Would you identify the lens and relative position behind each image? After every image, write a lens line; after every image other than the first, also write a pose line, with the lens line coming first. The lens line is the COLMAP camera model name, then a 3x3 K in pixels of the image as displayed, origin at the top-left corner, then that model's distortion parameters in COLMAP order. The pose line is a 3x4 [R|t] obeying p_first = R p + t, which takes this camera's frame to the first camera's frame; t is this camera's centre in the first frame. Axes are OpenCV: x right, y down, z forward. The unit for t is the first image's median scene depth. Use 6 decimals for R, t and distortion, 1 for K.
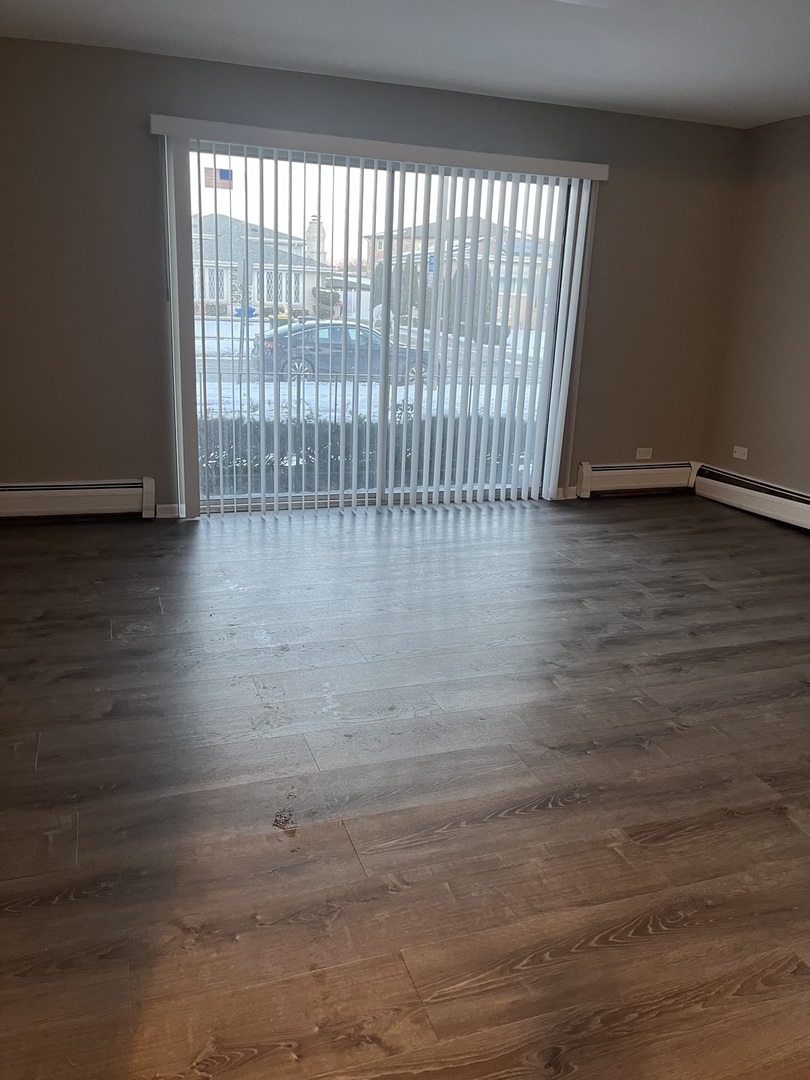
lens RADIAL K [[819.1, 0, 403.4], [0, 819.1, 522.4], [0, 0, 1]] dist [0.054884, -0.063274]
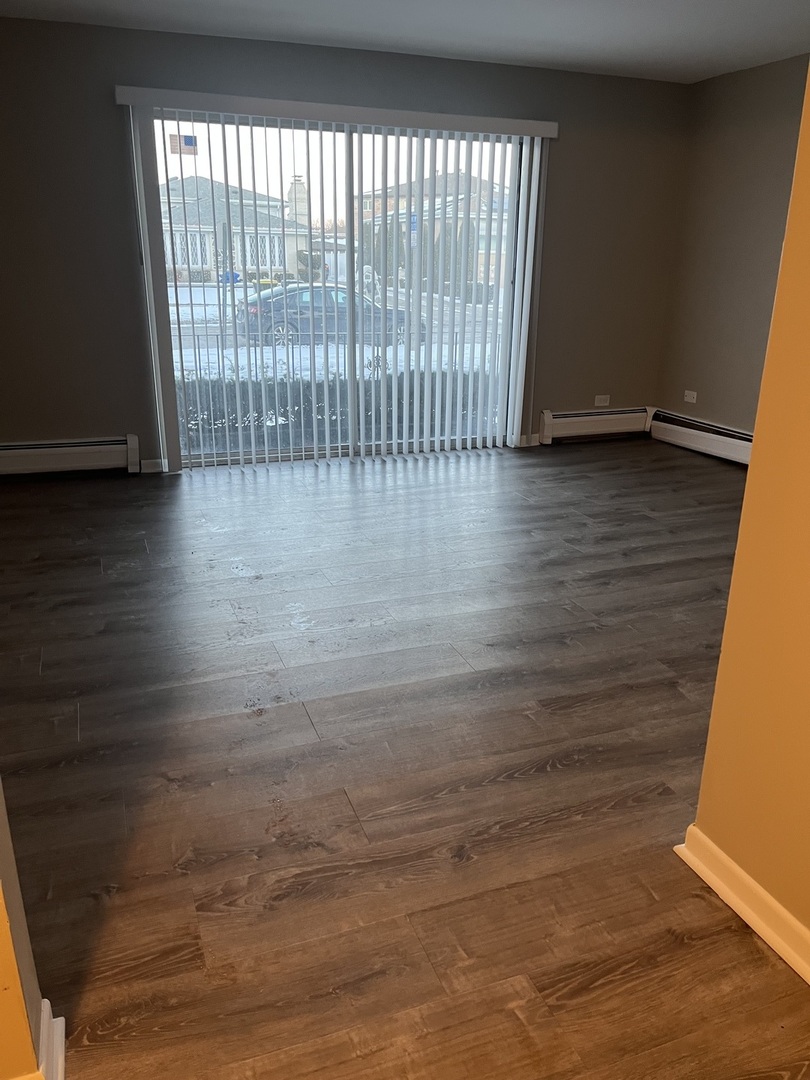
lens RADIAL K [[823.9, 0, 418.5], [0, 823.9, 539.5], [0, 0, 1]] dist [0.057413, -0.075354]
pose [[0.999309, -0.032797, 0.017478, 0.040905], [0.031694, 0.997693, 0.060038, 0.030584], [-0.019407, -0.059442, 0.998043, -0.092531]]
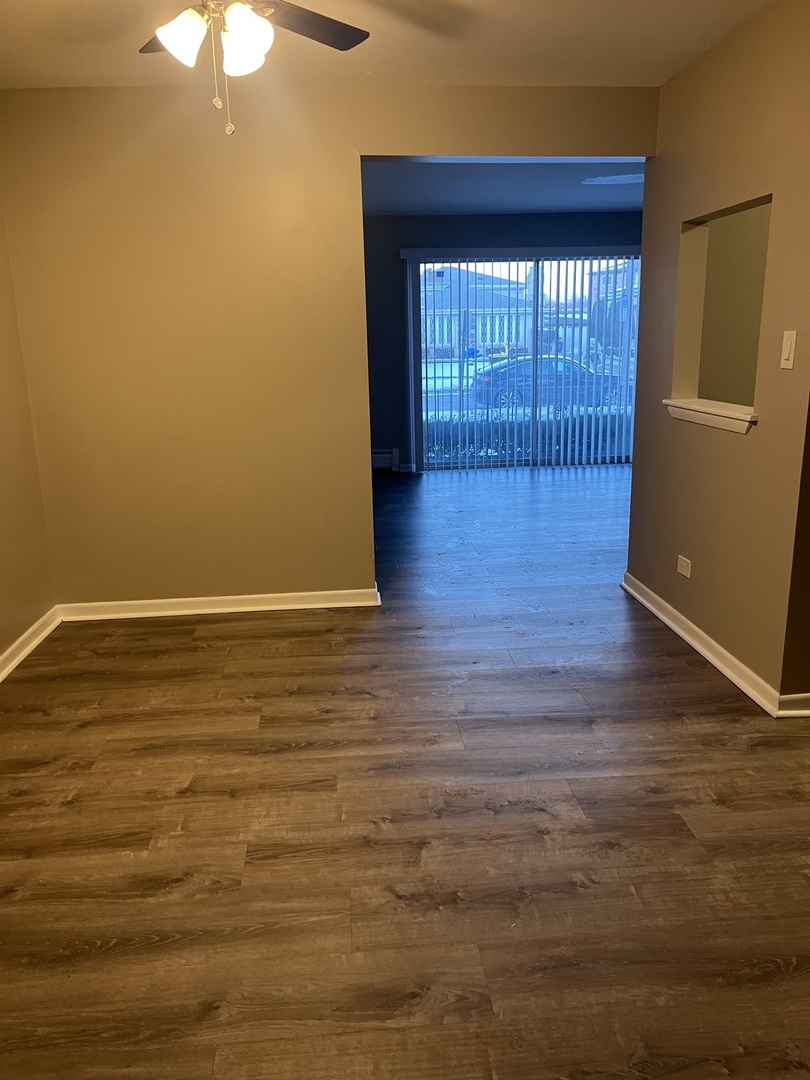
lens RADIAL K [[828.0, 0, 405.3], [0, 828.0, 560.3], [0, 0, 1]] dist [0.065845, 0.000465]
pose [[0.962066, 0.008748, -0.272677, 0.213096], [-0.010140, 0.999942, -0.003694, 0.207090], [0.272628, 0.006319, 0.962099, -0.759524]]
